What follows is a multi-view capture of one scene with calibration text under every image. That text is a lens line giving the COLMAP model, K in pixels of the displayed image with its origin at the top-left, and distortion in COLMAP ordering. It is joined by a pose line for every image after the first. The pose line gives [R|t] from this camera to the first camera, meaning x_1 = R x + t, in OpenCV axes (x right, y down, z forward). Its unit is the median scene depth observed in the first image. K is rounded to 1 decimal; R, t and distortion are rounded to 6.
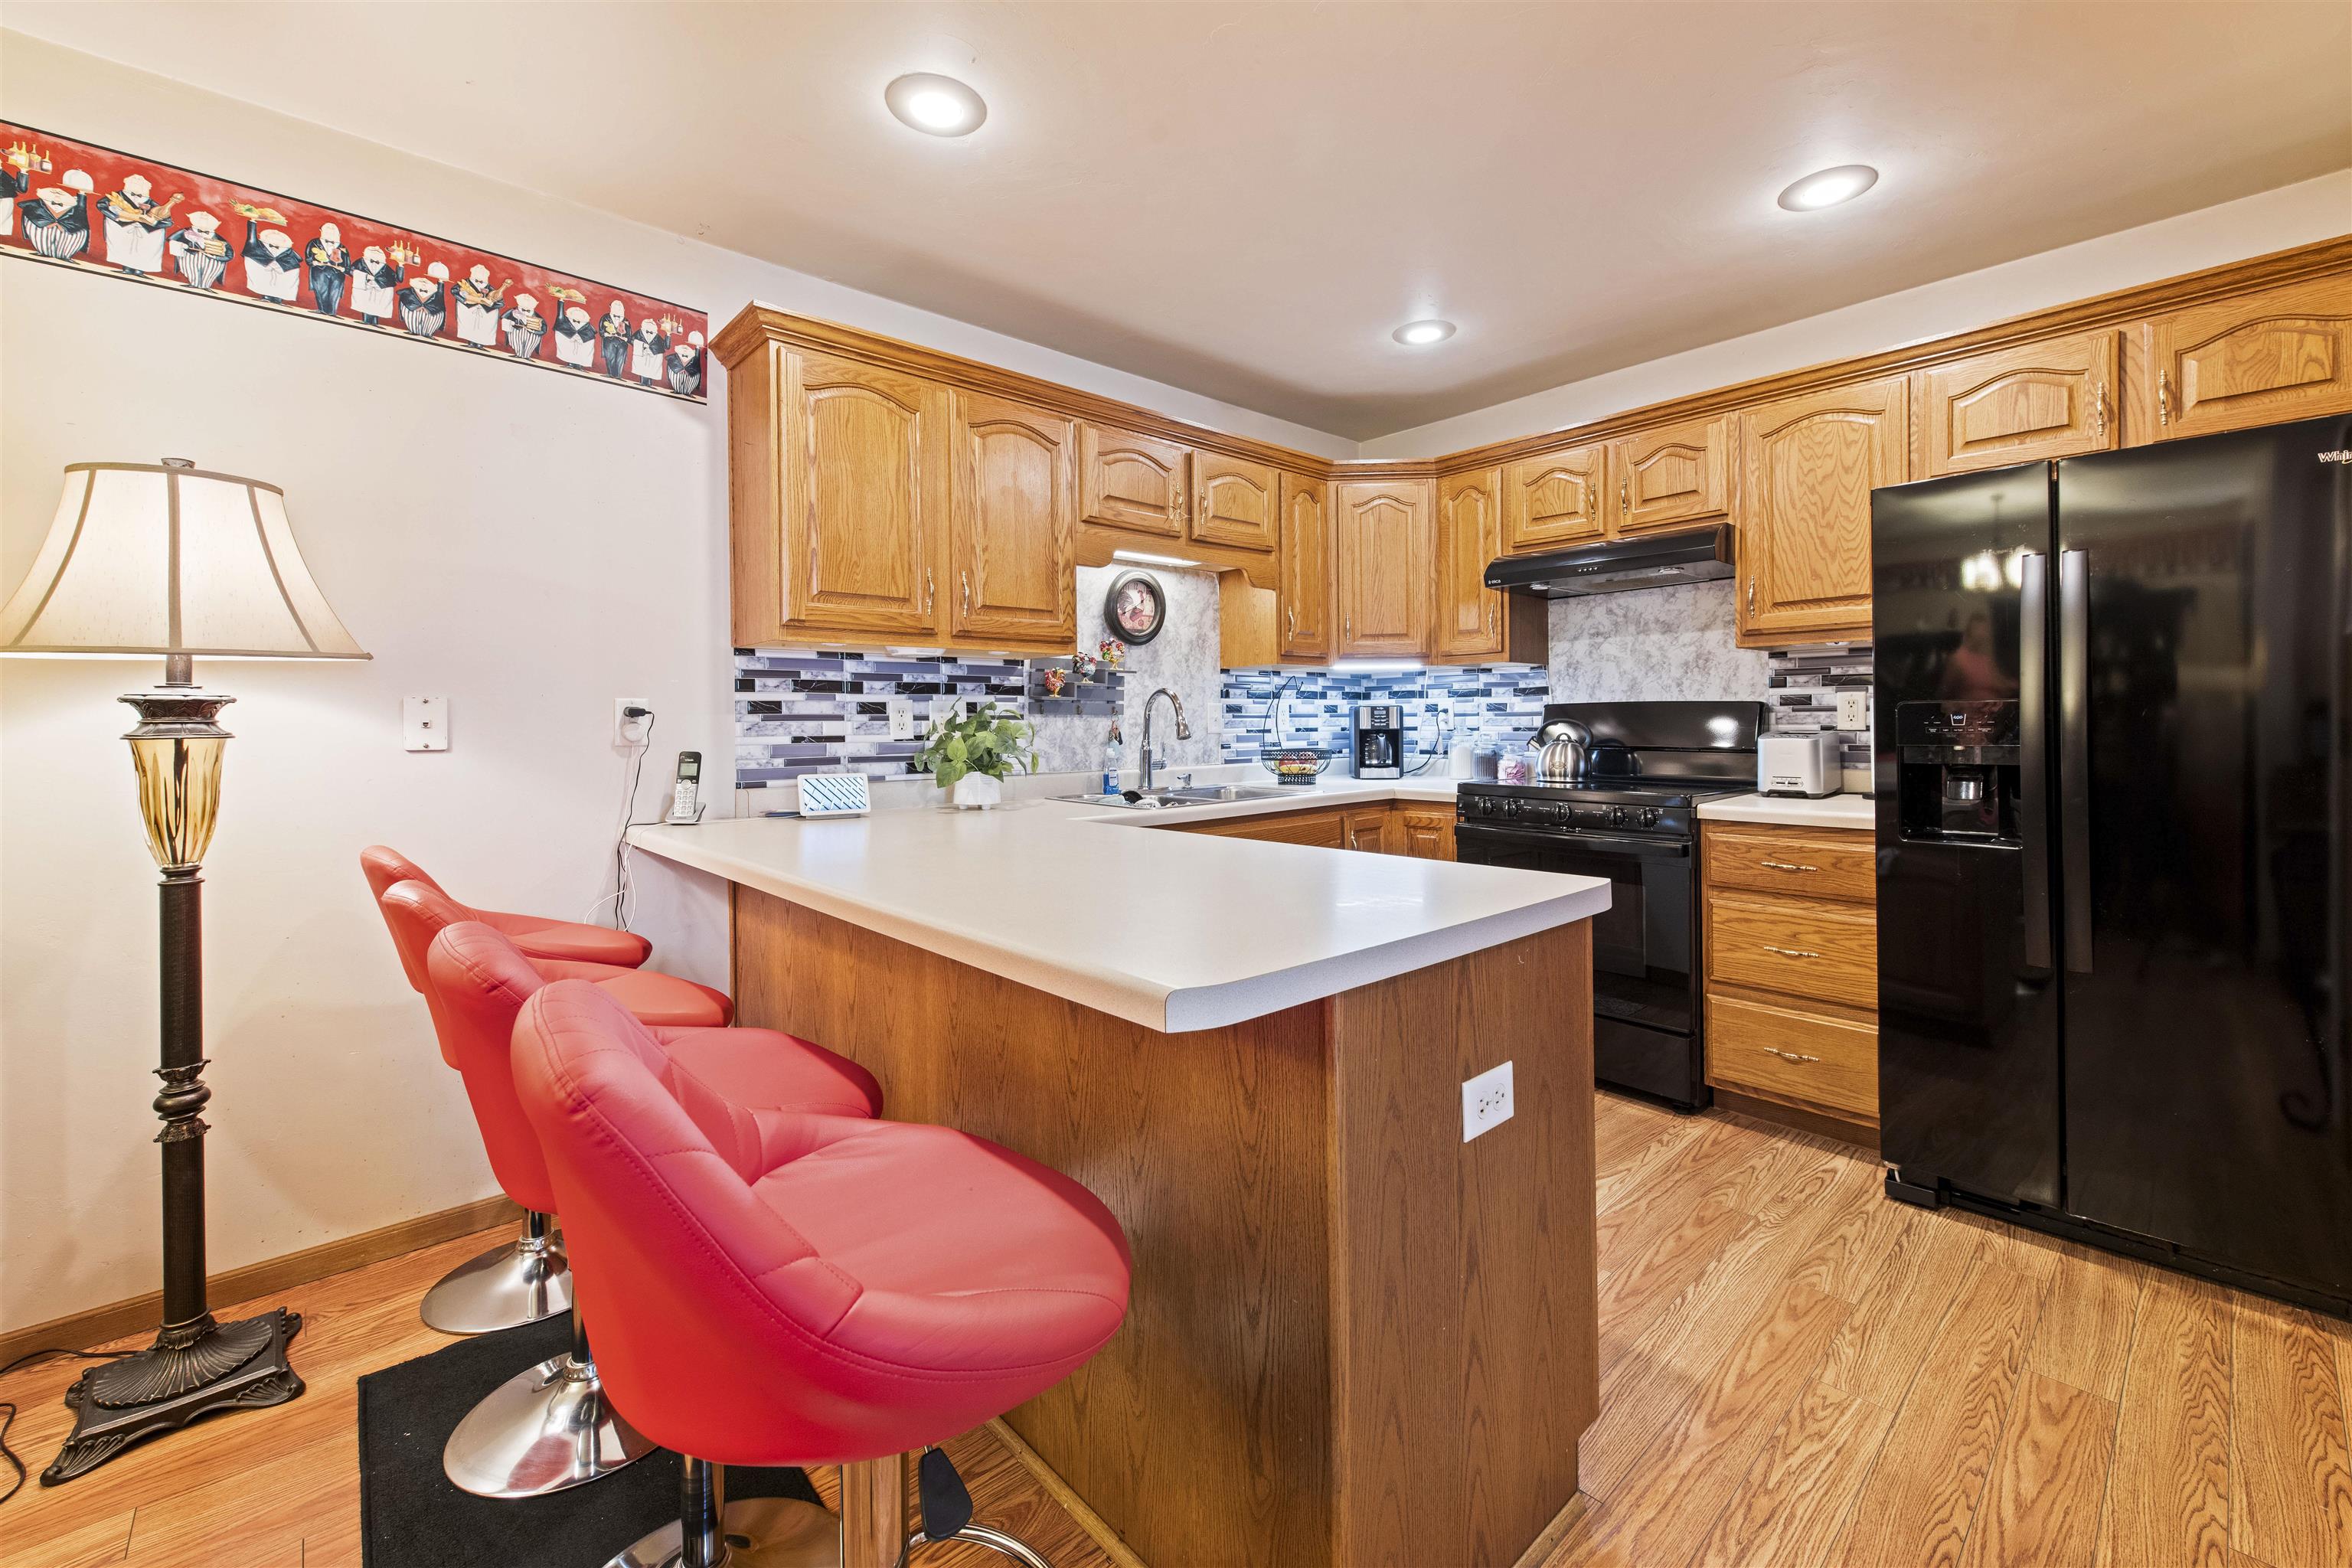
lens RADIAL K [[951.4, 0, 1184.9], [0, 951.4, 731.1], [0, 0, 1]] dist [0.002904, -0.000575]
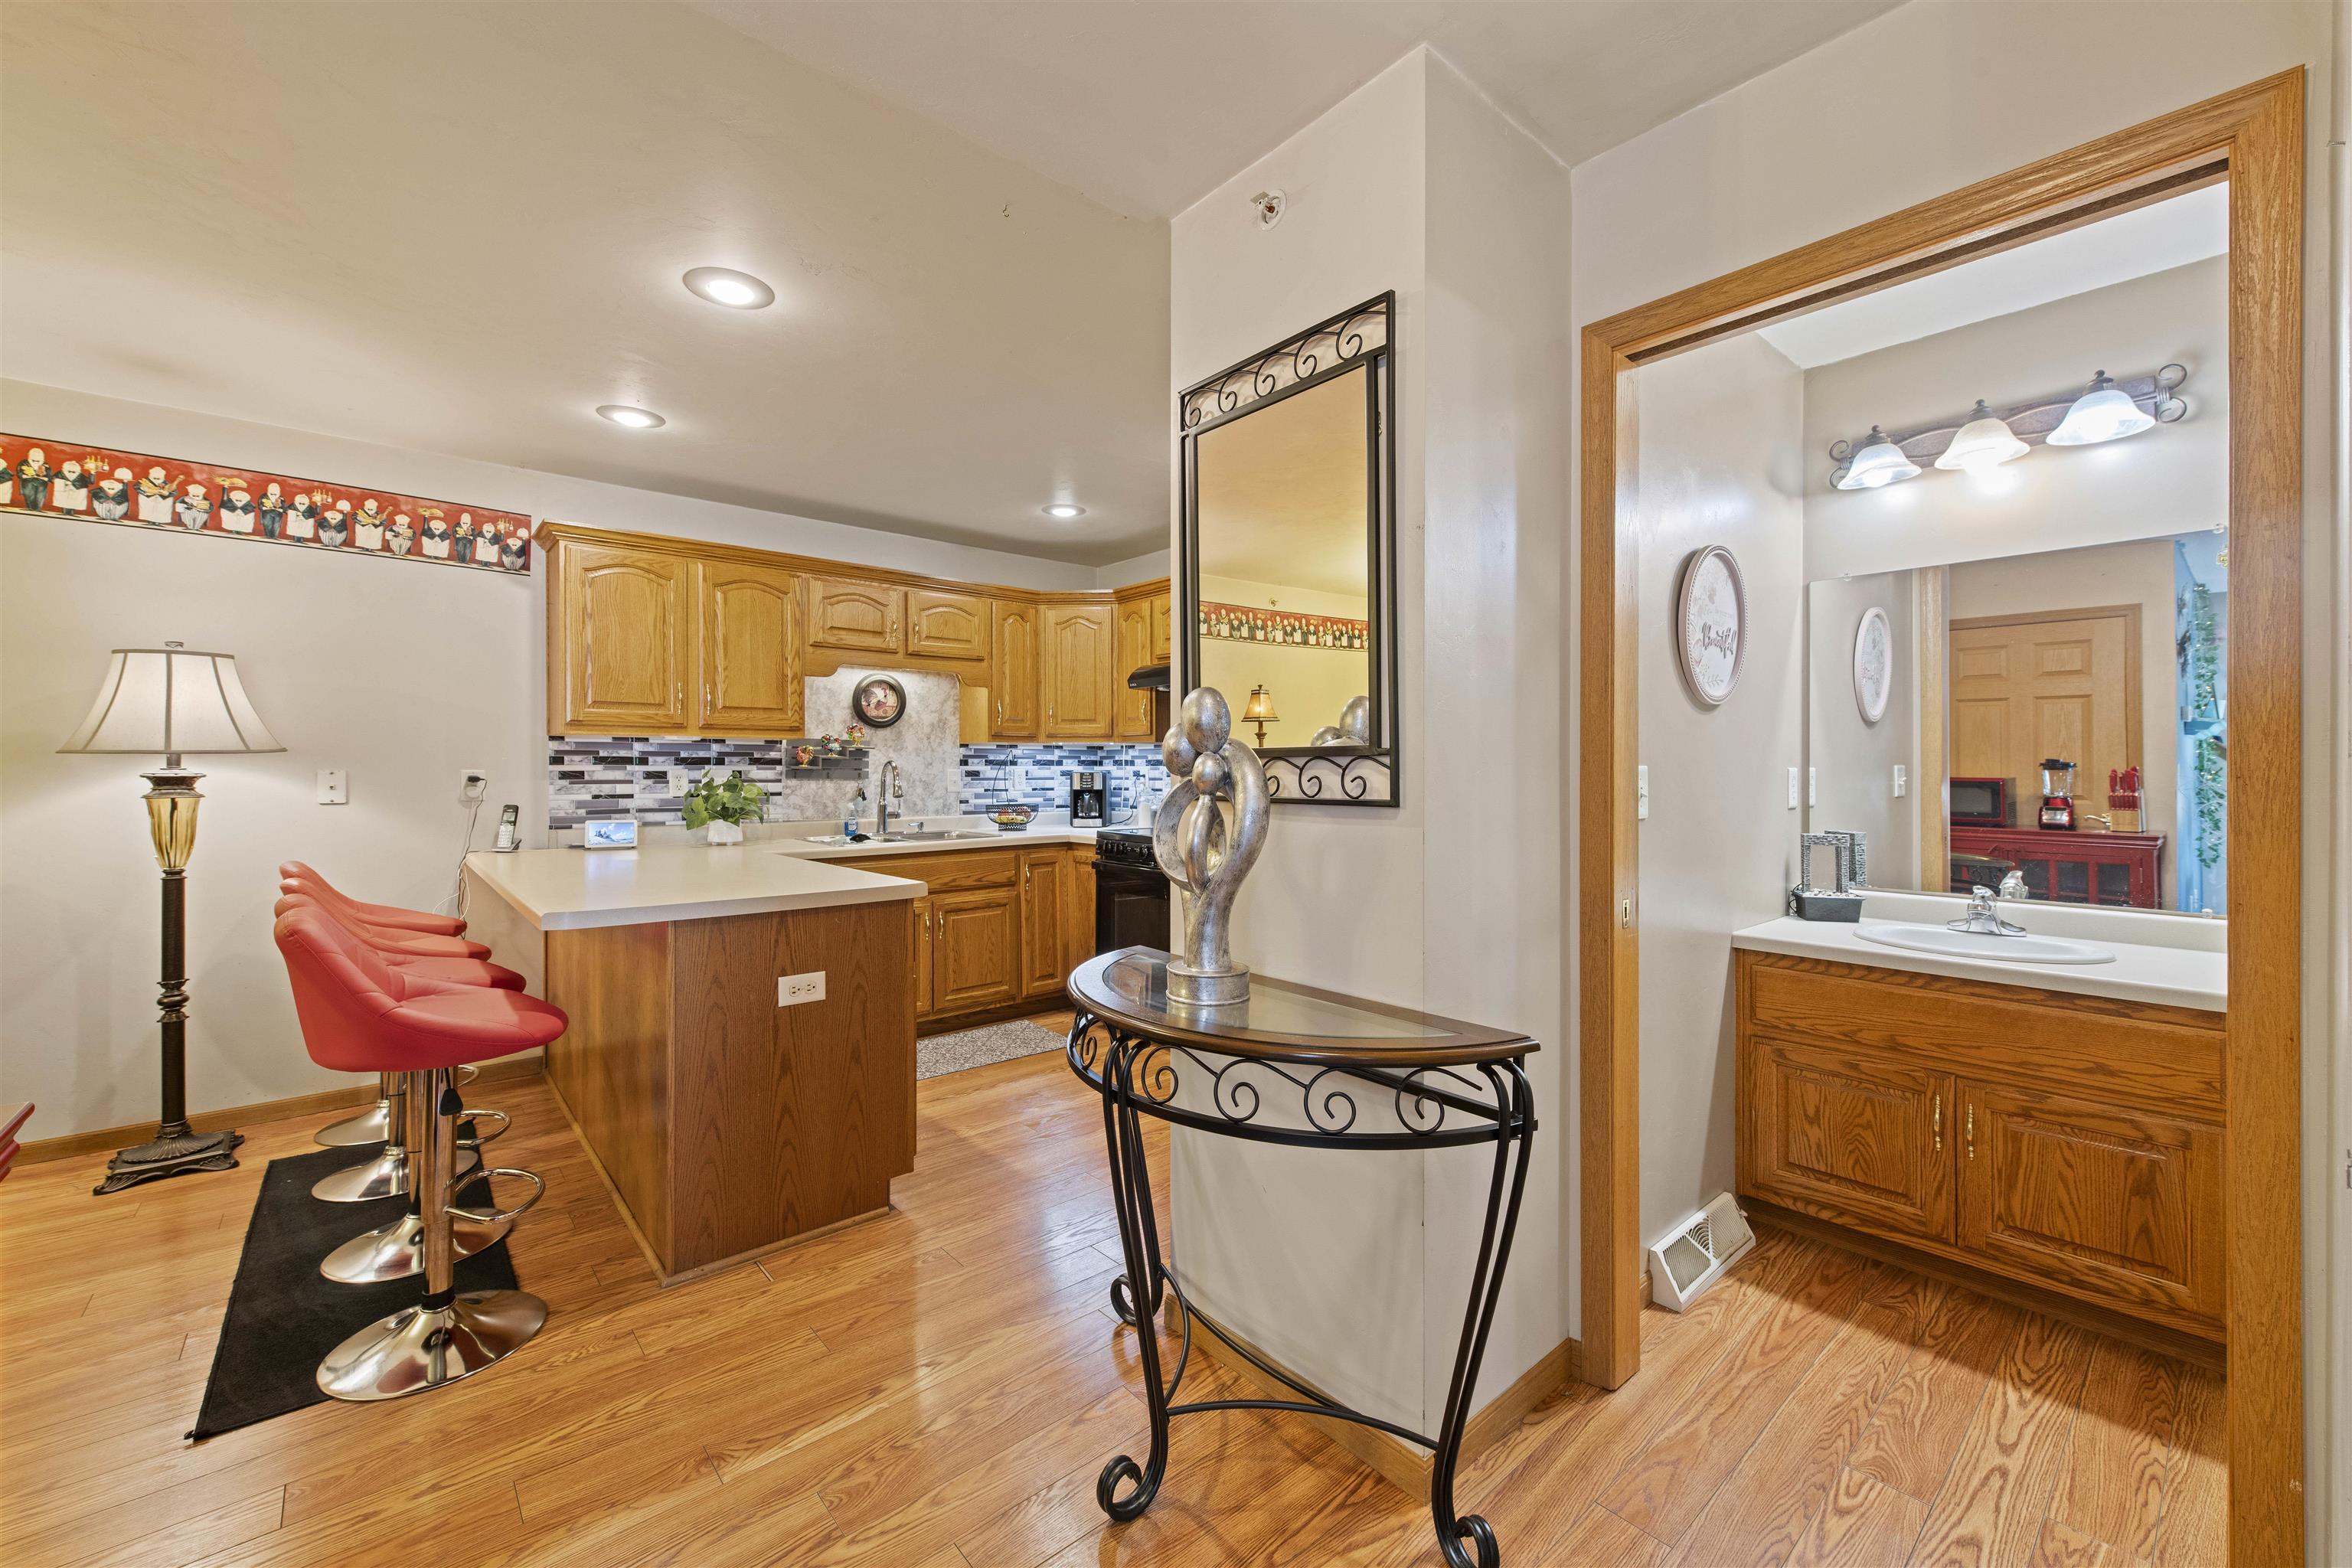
lens RADIAL K [[939.1, 0, 1193.9], [0, 939.1, 776.3], [0, 0, 1]] dist [-0.000048, -0.000531]
pose [[0.999807, 0.009152, -0.017361, 0.547500], [-0.009185, 0.999956, -0.001807, -0.028719], [0.017344, 0.001966, 0.999848, -0.446914]]
